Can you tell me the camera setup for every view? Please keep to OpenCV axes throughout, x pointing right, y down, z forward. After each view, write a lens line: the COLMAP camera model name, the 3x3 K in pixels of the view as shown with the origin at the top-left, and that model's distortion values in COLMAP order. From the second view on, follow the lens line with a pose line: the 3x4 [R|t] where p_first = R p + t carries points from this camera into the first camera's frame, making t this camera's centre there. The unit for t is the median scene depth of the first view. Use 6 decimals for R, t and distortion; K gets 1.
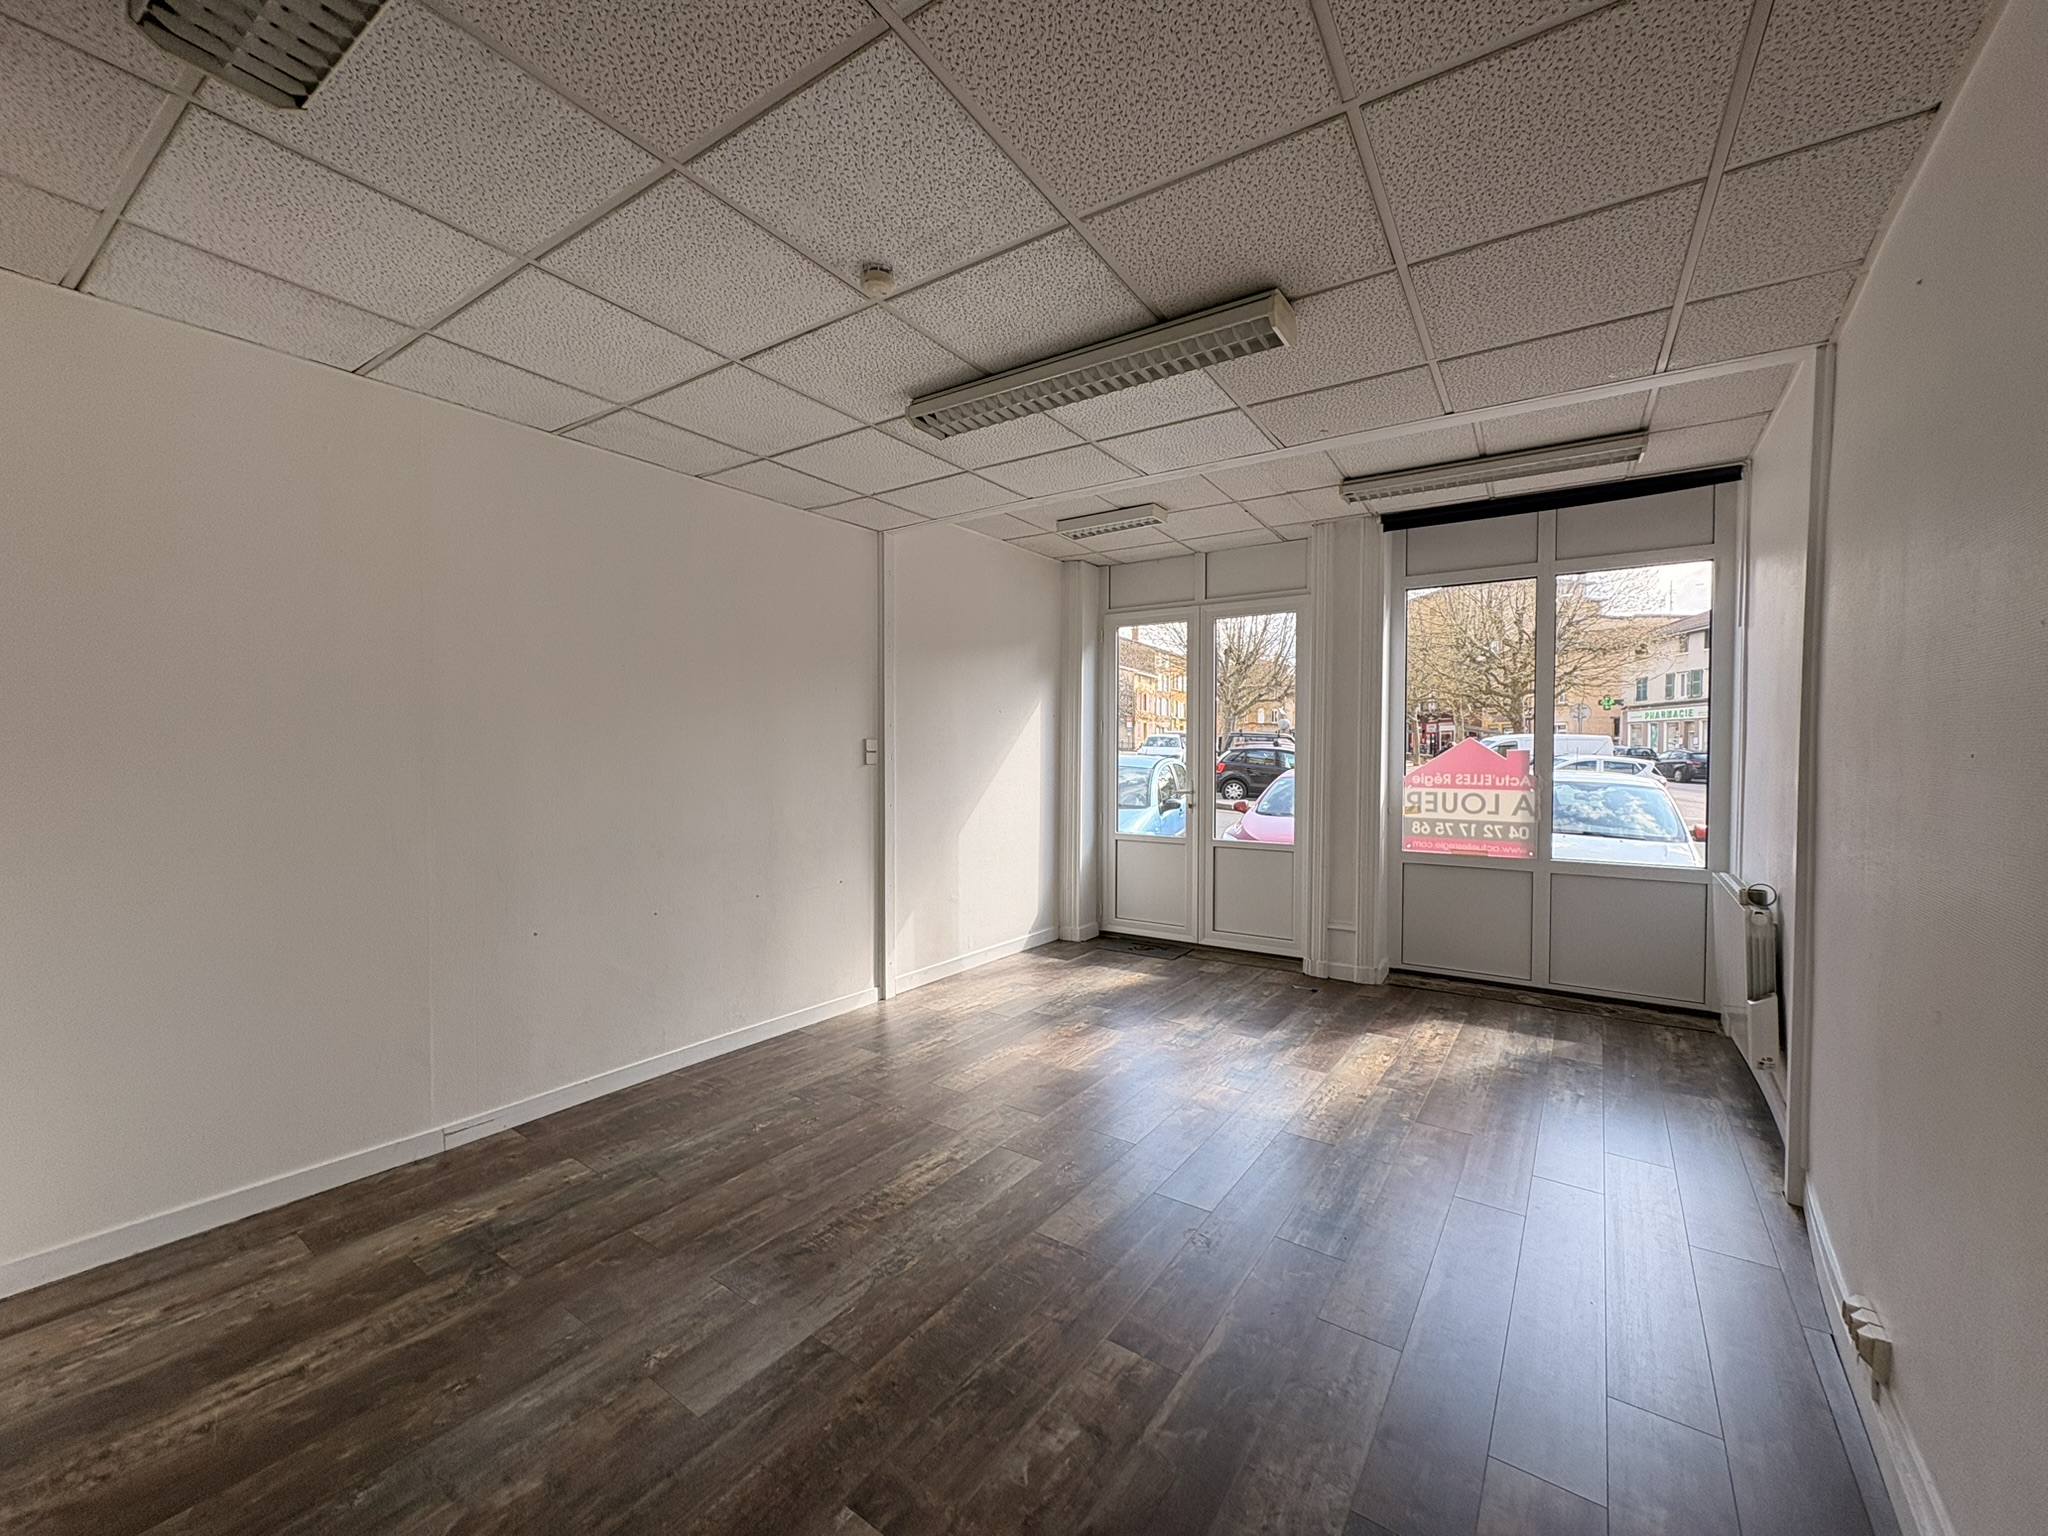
lens RADIAL K [[822.3, 0, 1024.0], [0, 822.3, 768.0], [0, 0, 1]] dist [0.000438, 0.000253]
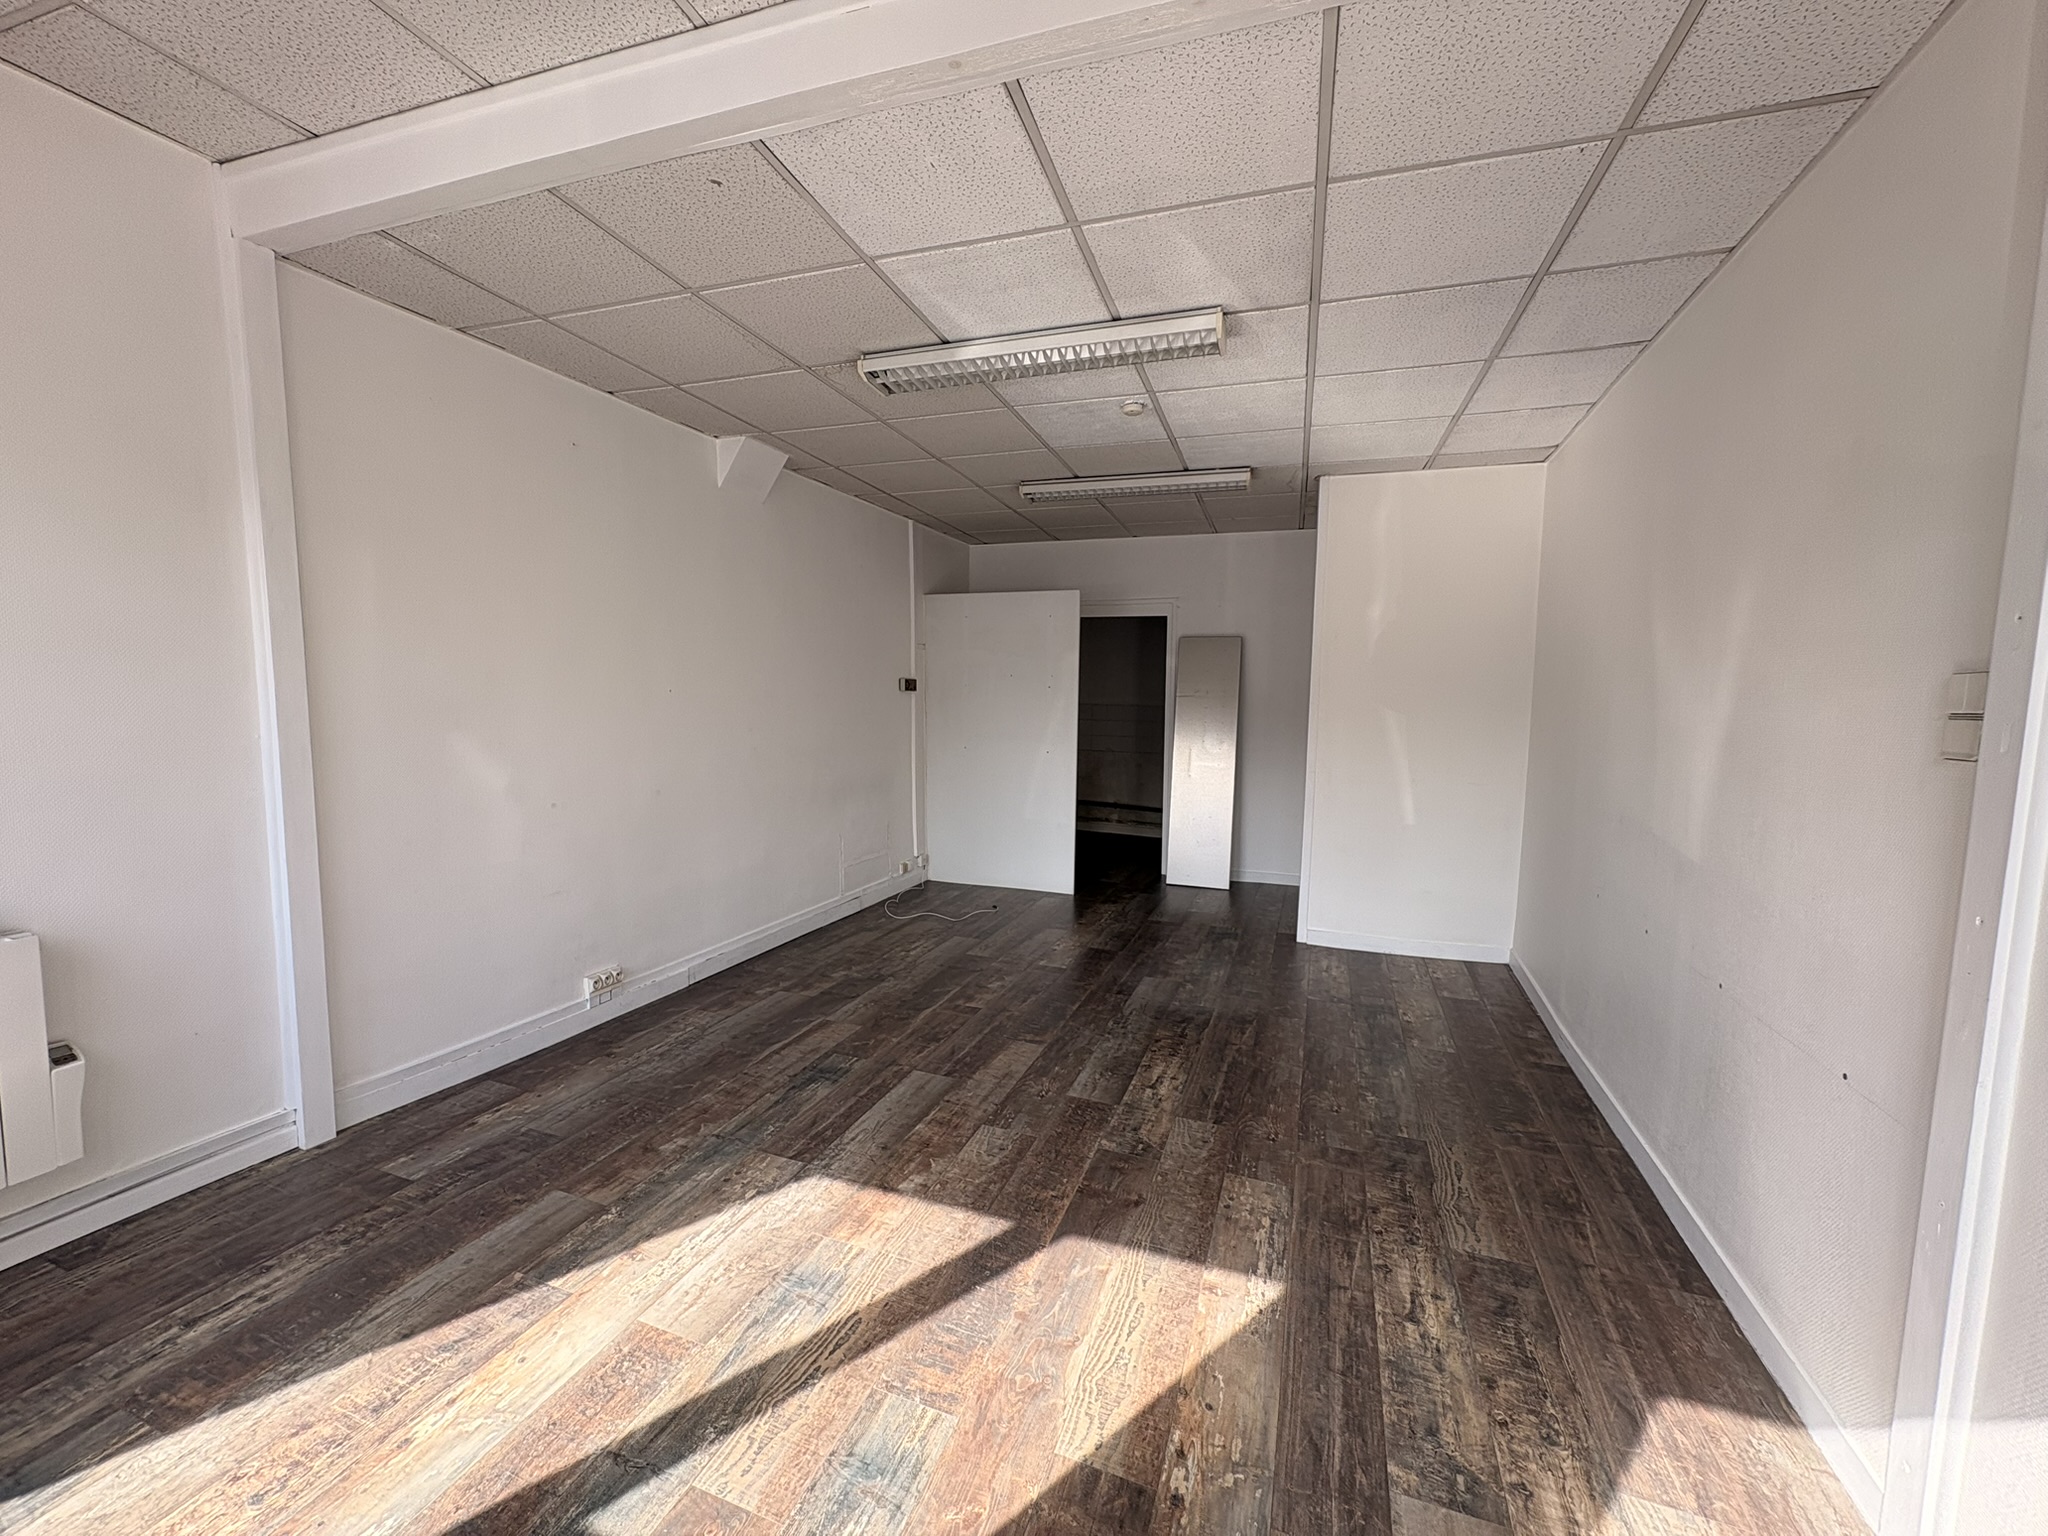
lens RADIAL K [[822.3, 0, 1024.0], [0, 822.3, 768.0], [0, 0, 1]] dist [0.000438, 0.000253]
pose [[-0.967438, 0.006213, -0.253032, 0.314650], [-0.022189, 0.993768, 0.109238, -0.039867], [0.252134, 0.111296, -0.961271, 1.810414]]
